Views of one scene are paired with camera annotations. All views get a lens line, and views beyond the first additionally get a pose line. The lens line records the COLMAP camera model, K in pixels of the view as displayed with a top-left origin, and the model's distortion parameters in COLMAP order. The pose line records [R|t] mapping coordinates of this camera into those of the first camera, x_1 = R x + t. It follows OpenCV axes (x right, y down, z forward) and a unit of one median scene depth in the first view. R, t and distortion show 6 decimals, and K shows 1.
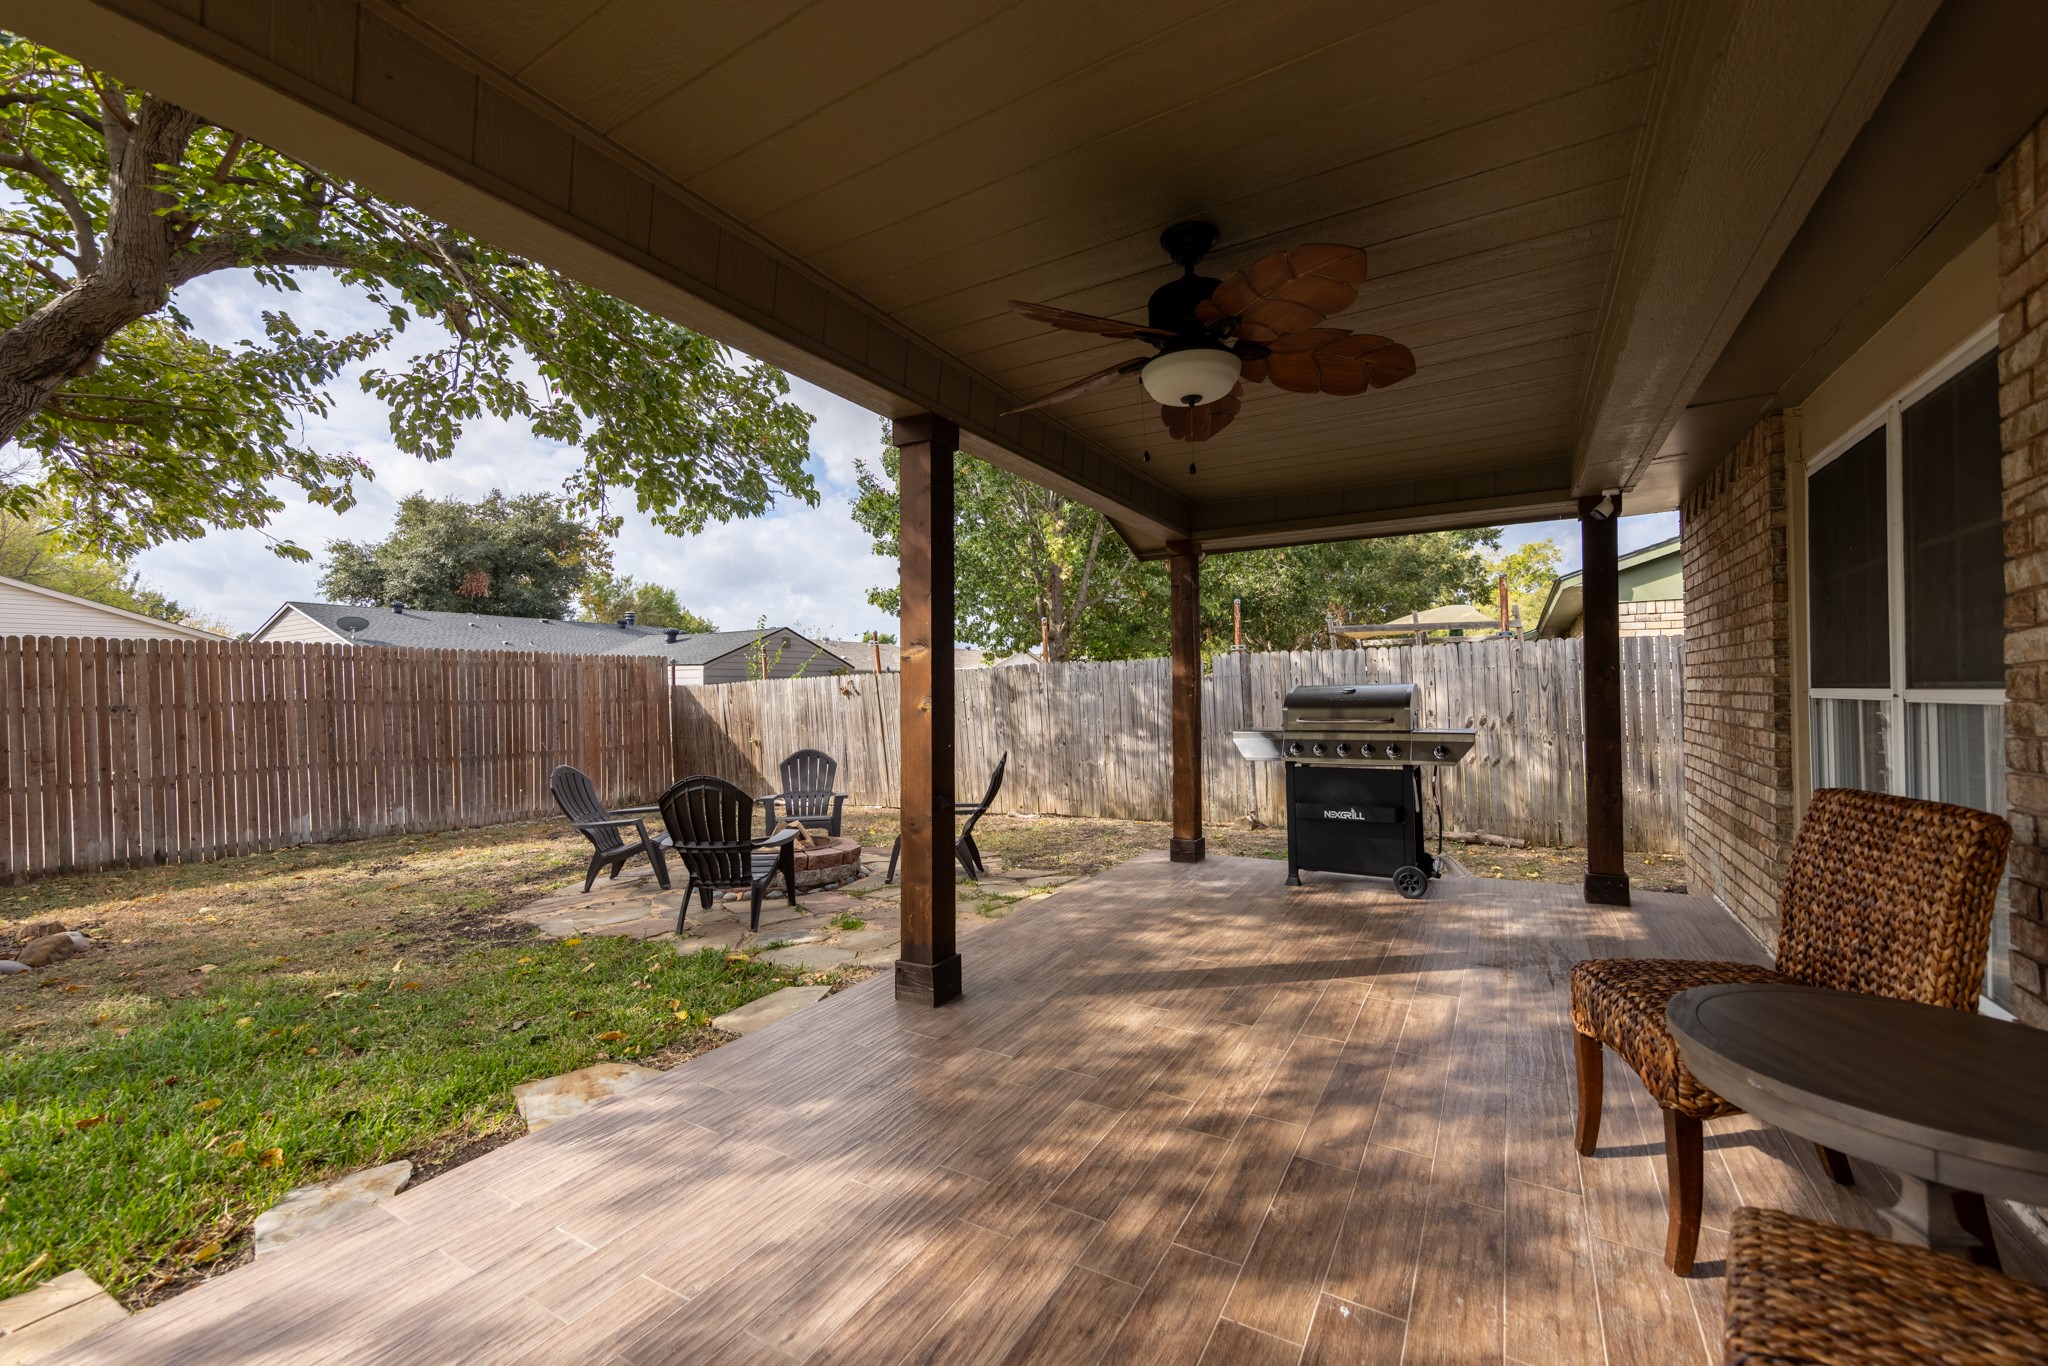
lens RADIAL K [[827.0, 0, 1020.3], [0, 827.0, 680.7], [0, 0, 1]] dist [0.011388, -0.000378]
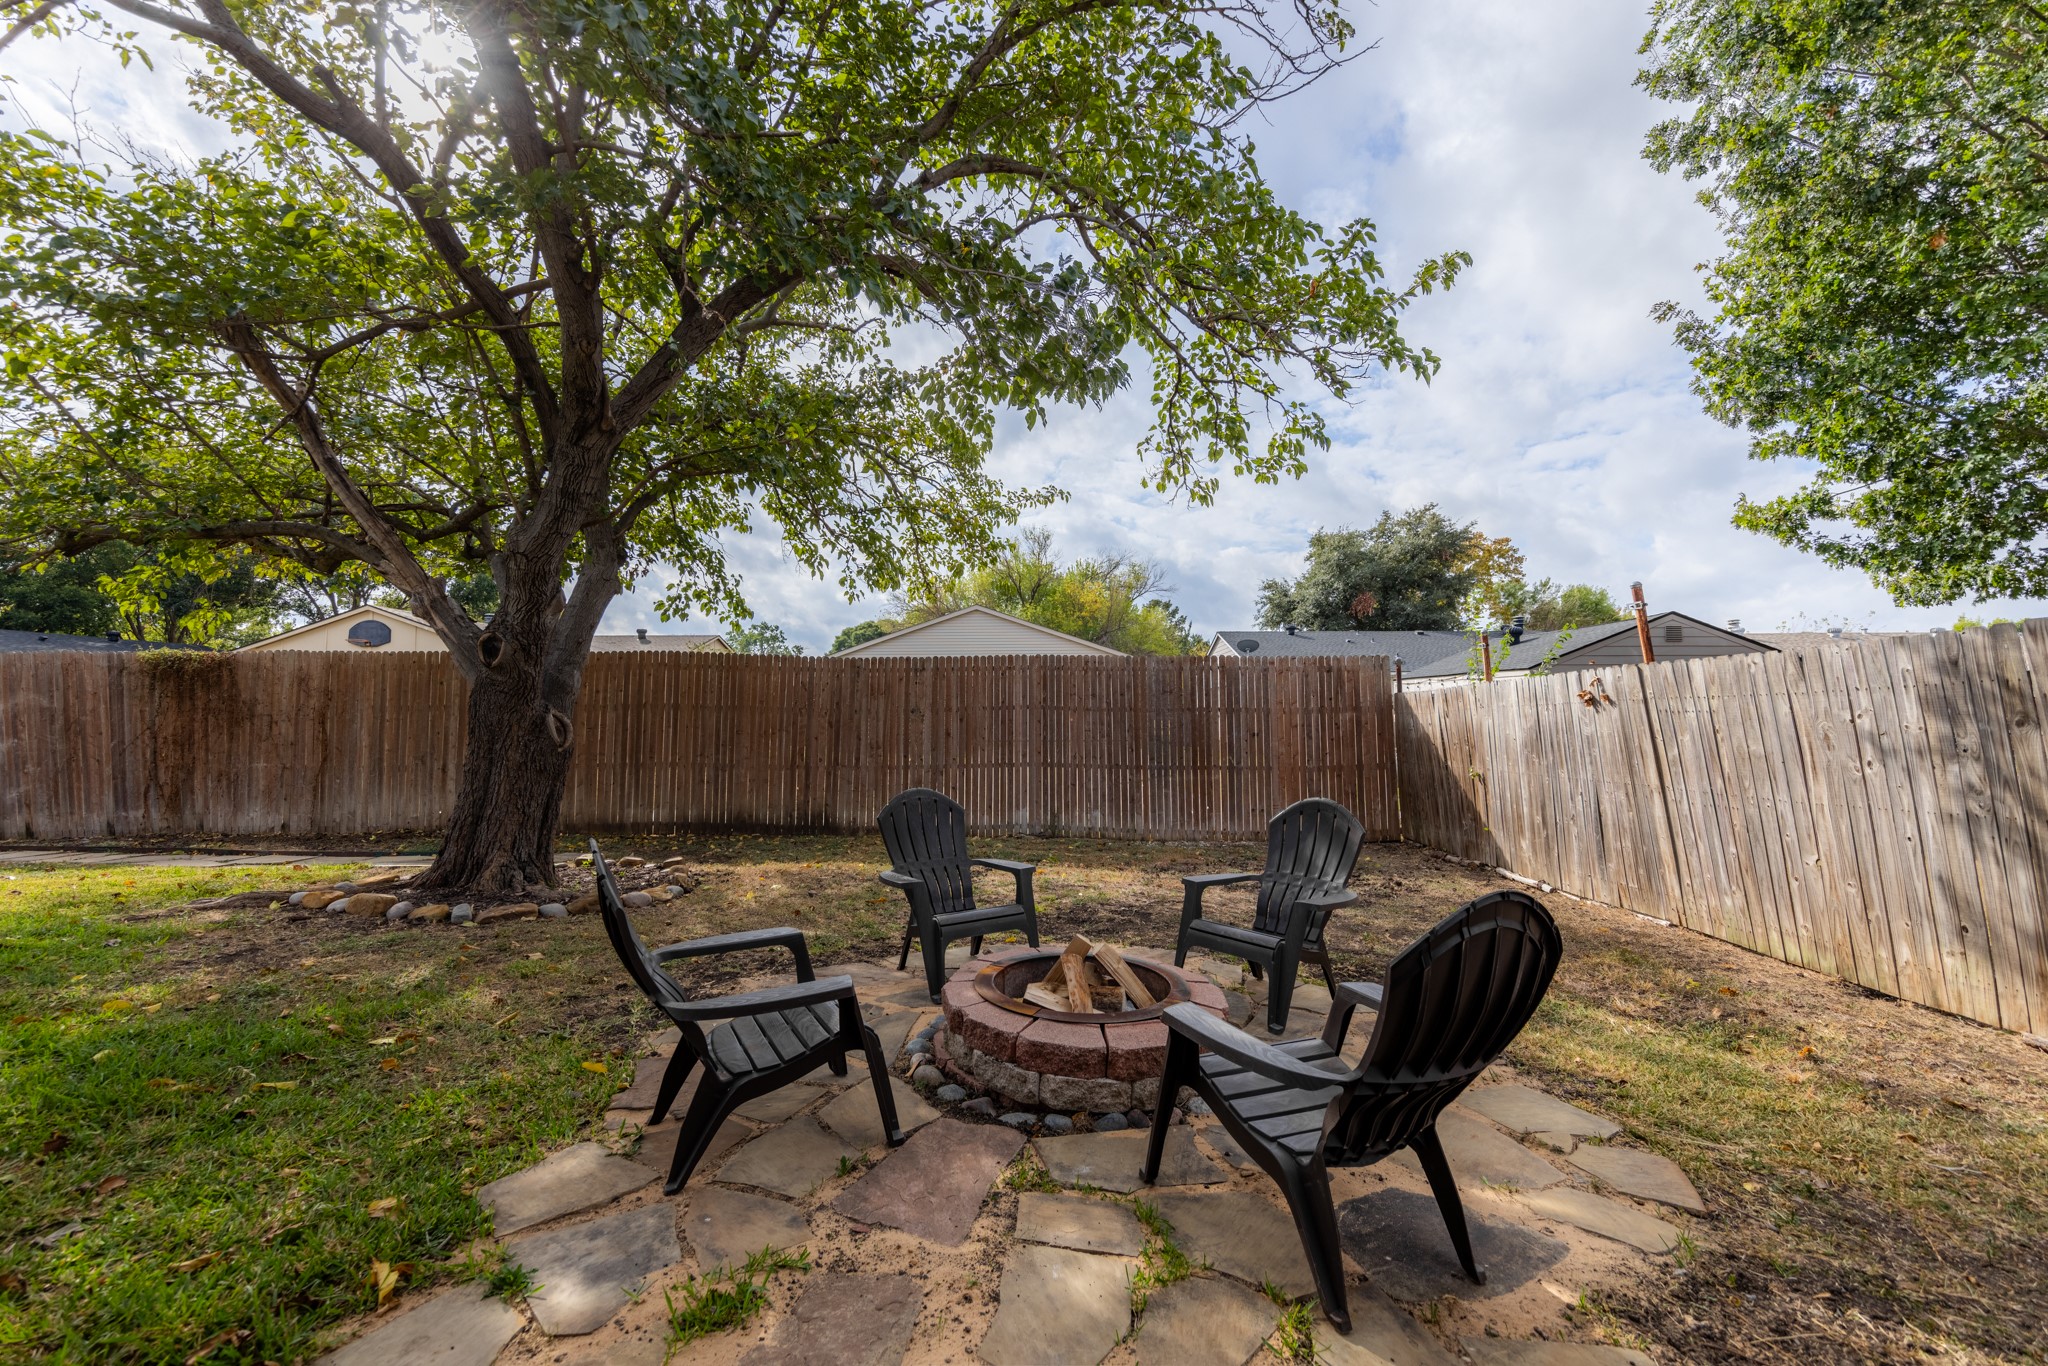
lens RADIAL K [[802.6, 0, 1011.4], [0, 802.6, 652.9], [0, 0, 1]] dist [0.001197, -0.000051]
pose [[0.480016, -0.051418, -0.875752, 0.183569], [0.003245, 0.998378, -0.056839, 0.027811], [0.877254, 0.024442, 0.479404, 0.926937]]
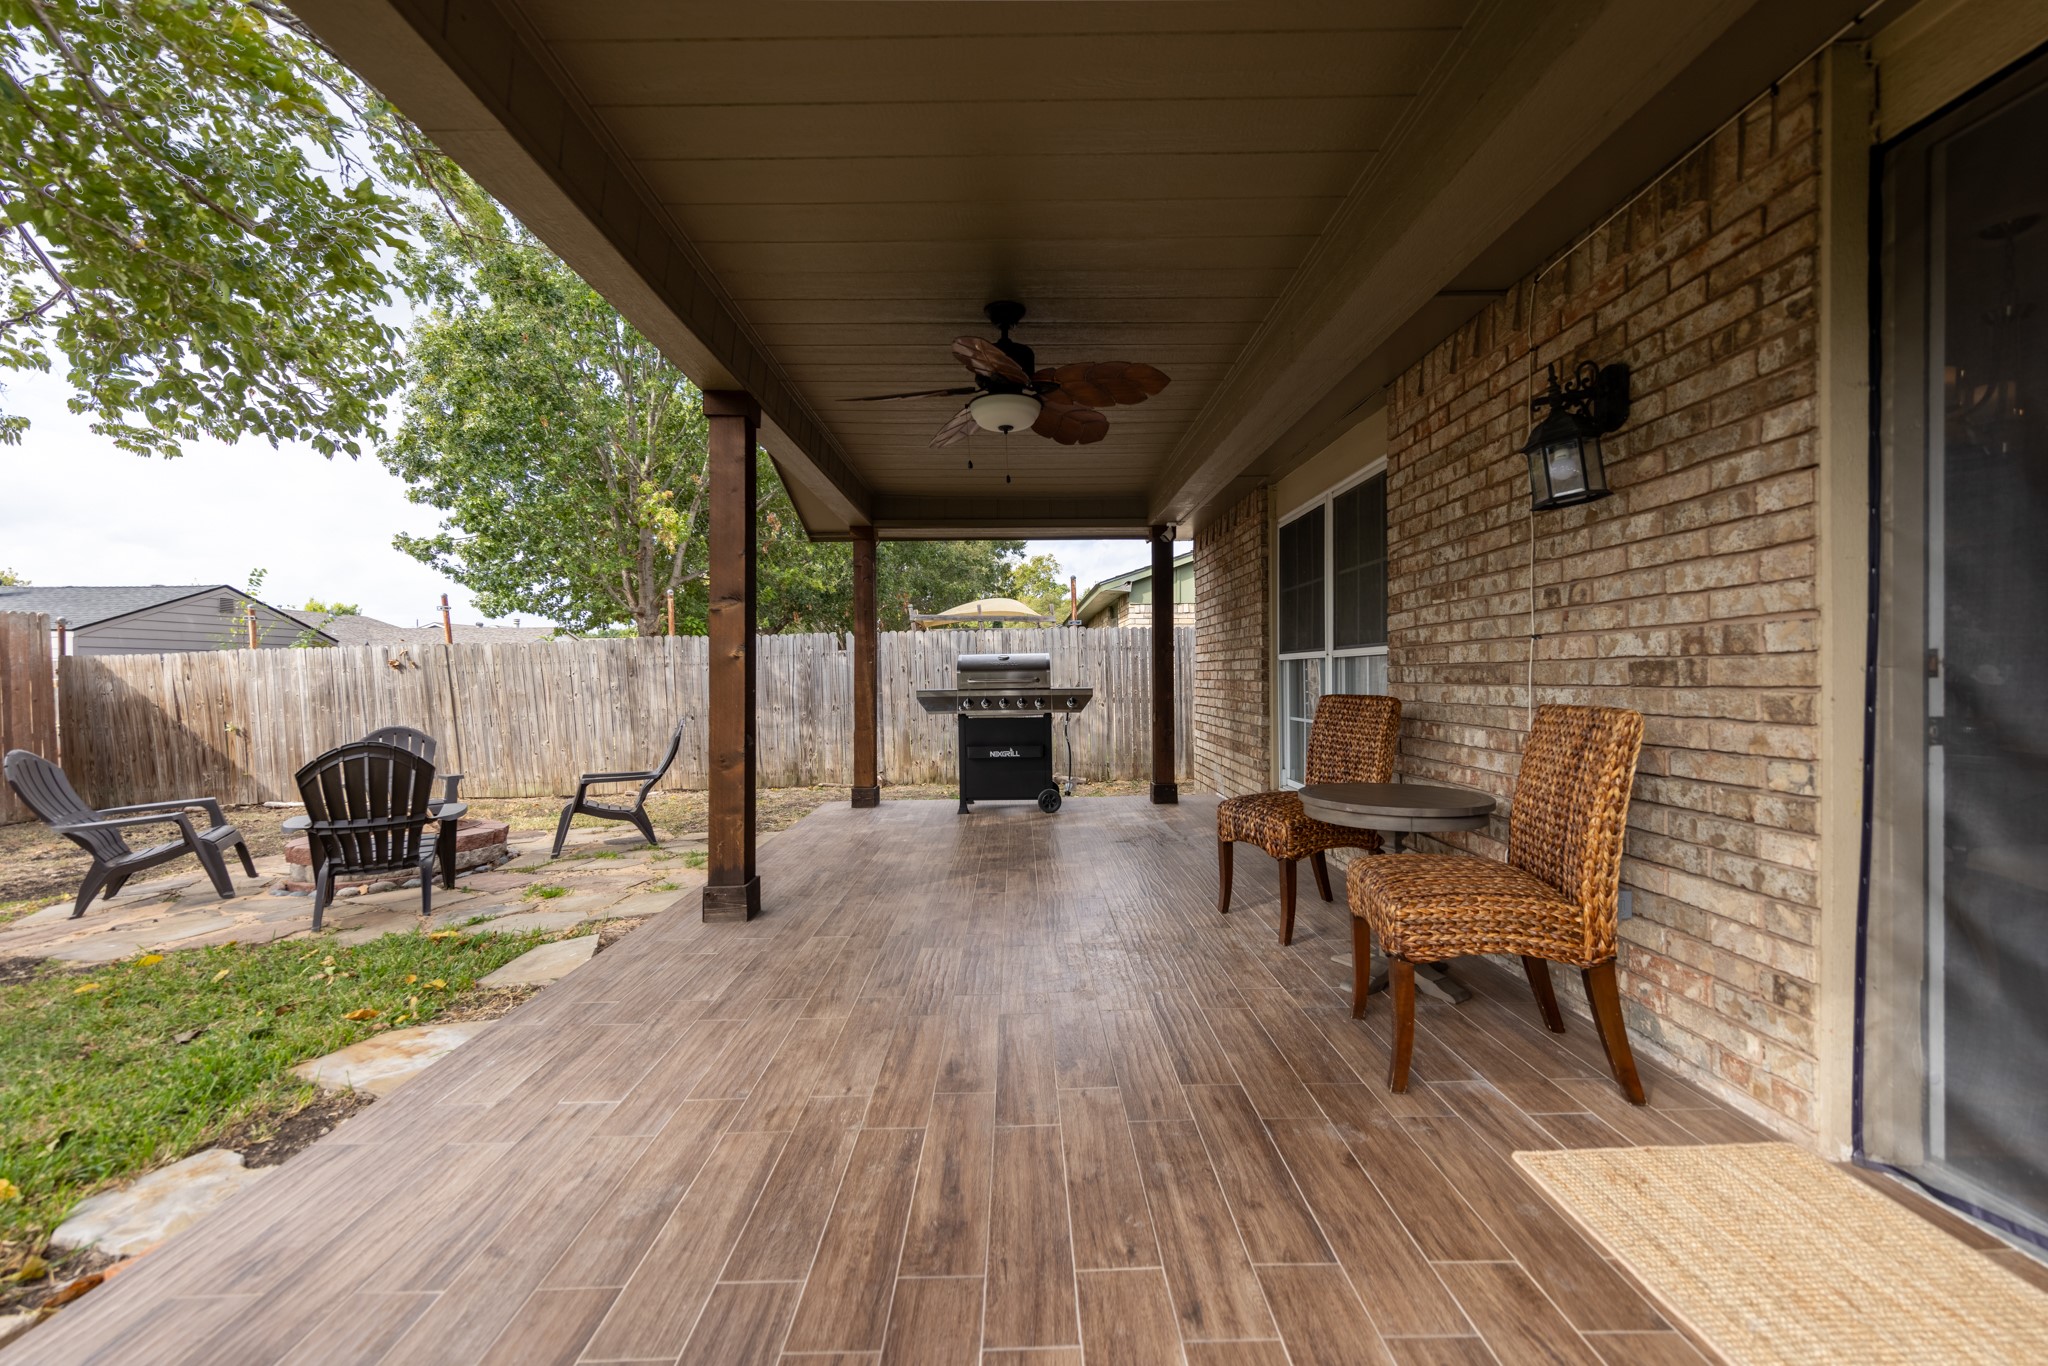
lens RADIAL K [[813.1, 0, 1020.9], [0, 813.1, 676.0], [0, 0, 1]] dist [0.012328, 0.000079]
pose [[0.855949, 0.005298, 0.517034, -0.231616], [-0.009605, 0.999938, 0.005656, 0.032570], [-0.516972, -0.009807, 0.855946, -0.088804]]
